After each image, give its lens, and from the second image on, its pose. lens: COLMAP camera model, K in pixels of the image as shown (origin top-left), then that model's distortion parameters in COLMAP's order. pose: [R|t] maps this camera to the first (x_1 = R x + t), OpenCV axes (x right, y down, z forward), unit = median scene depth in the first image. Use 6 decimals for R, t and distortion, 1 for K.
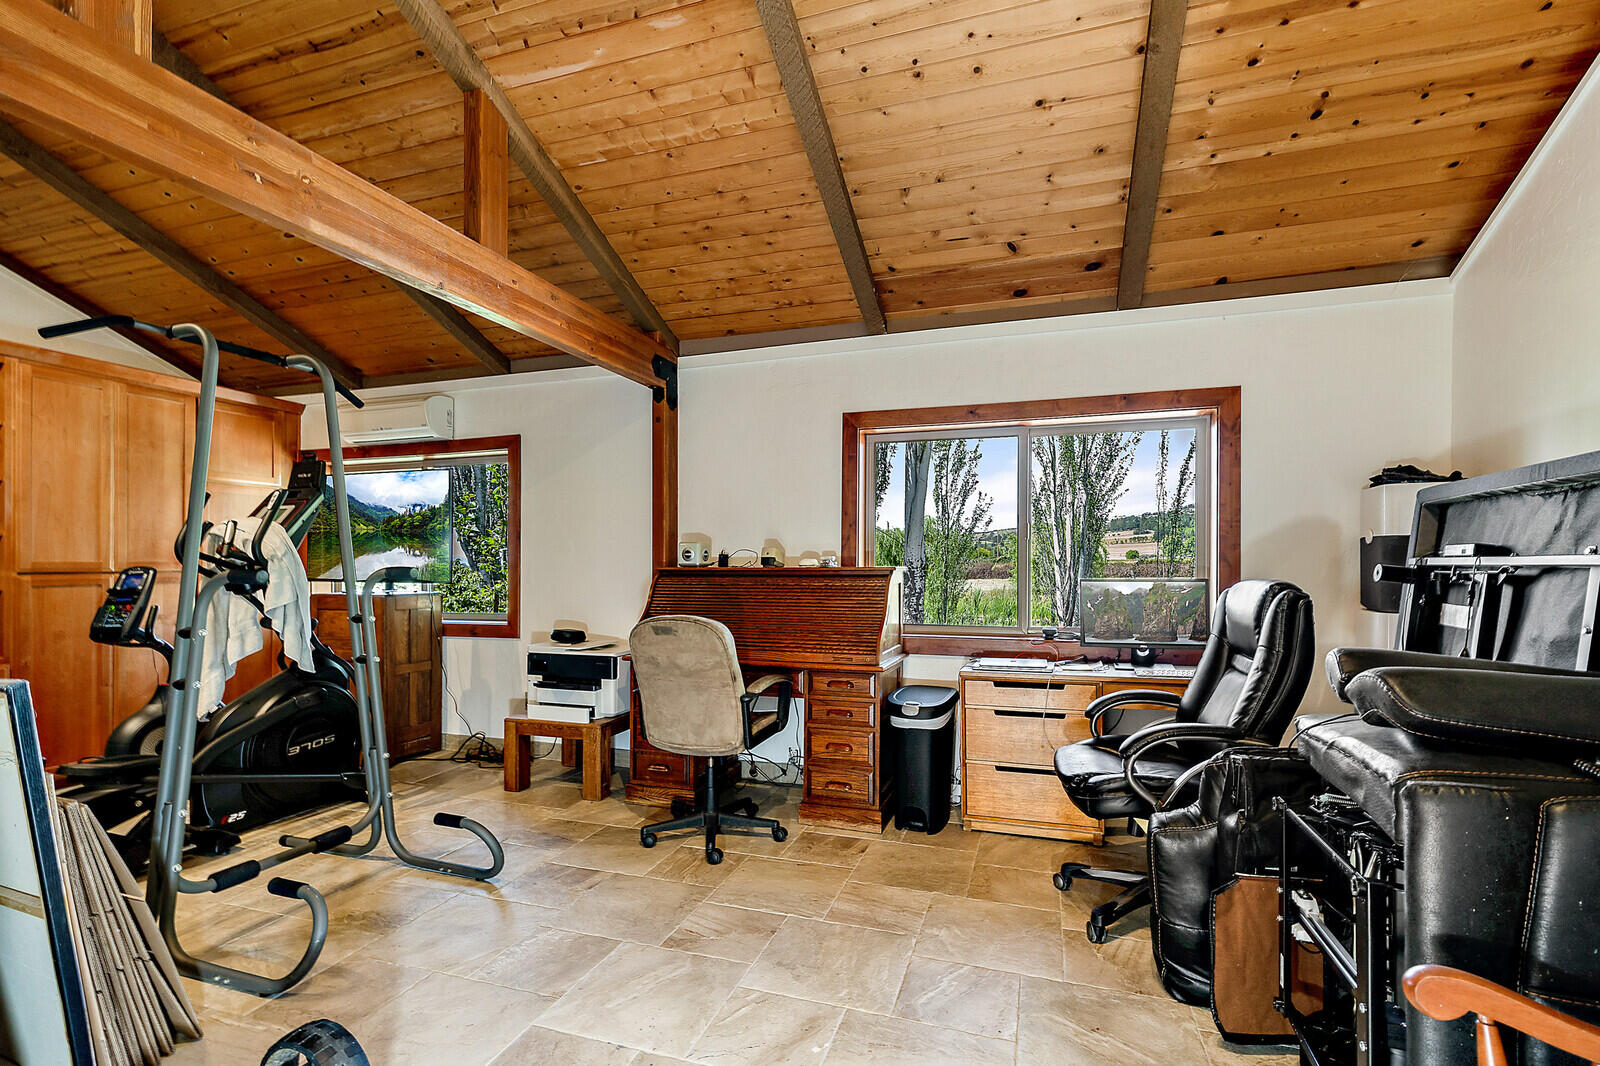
lens RADIAL K [[745.2, 0, 796.6], [0, 745.2, 548.6], [0, 0, 1]] dist [0.011054, -0.002882]
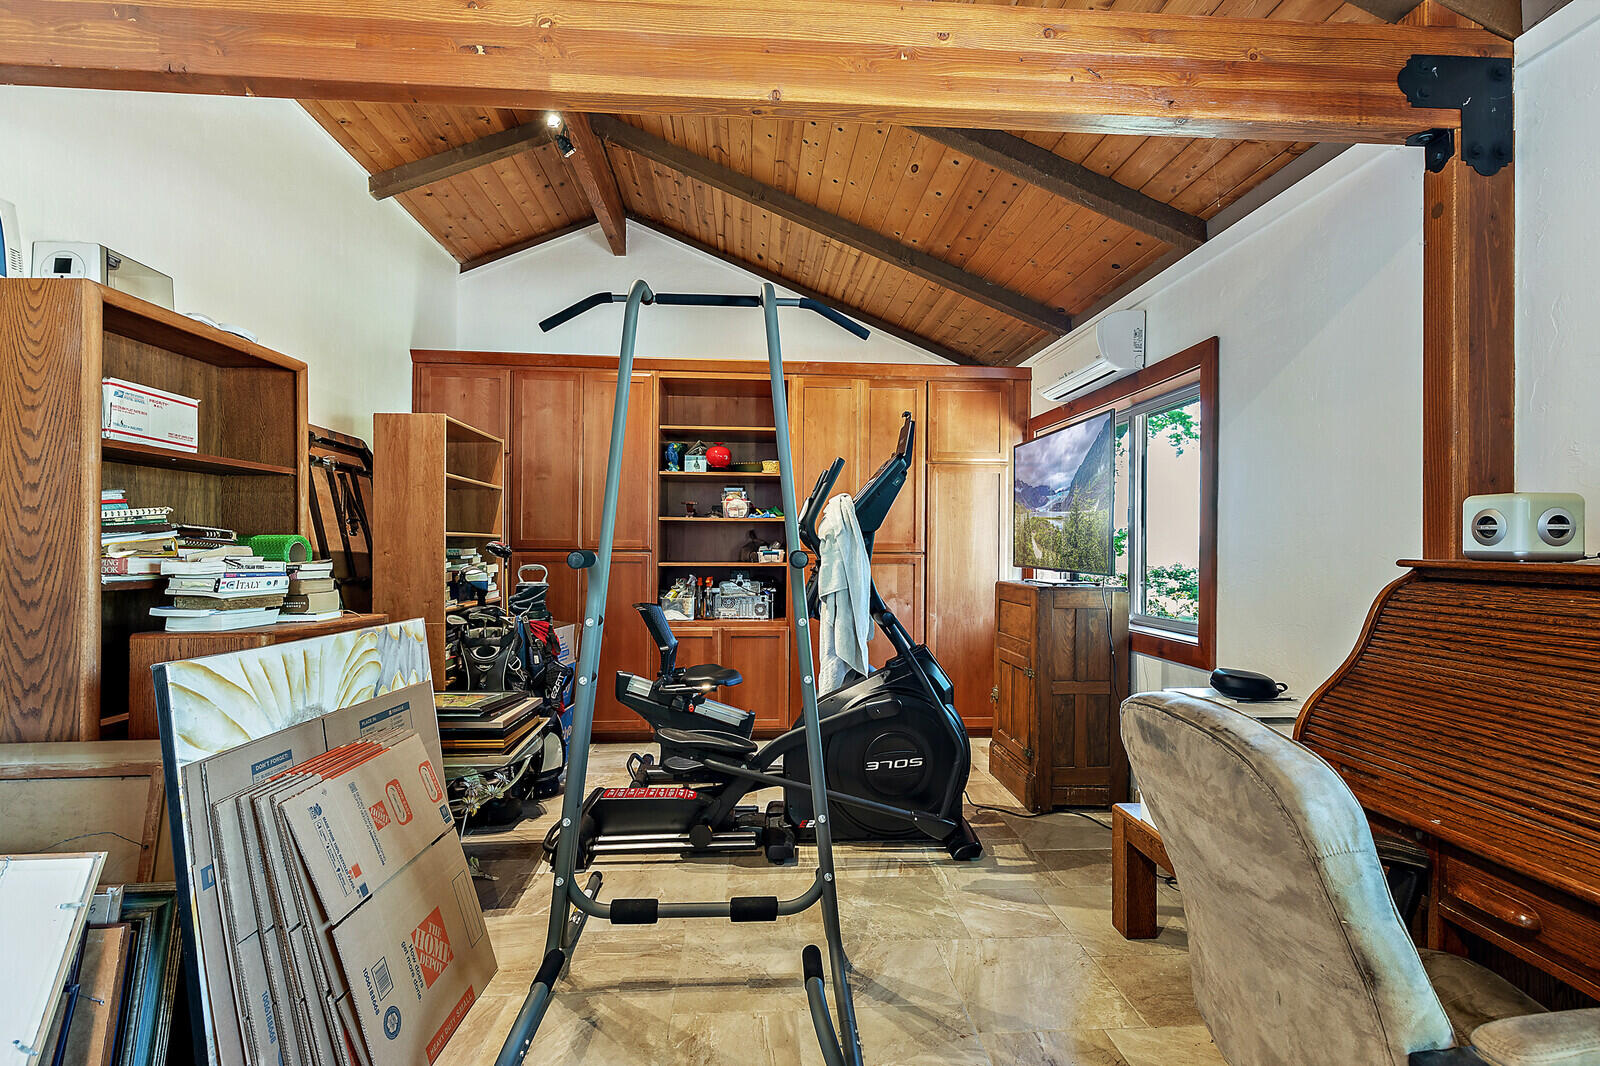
lens RADIAL K [[745.2, 0, 806.2], [0, 745.2, 534.8], [0, 0, 1]] dist [0.011054, -0.002882]
pose [[0.393217, -0.007857, -0.919412, 0.063399], [0.011671, 0.999926, -0.003554, 0.008377], [0.919371, -0.009333, 0.393280, 0.498961]]
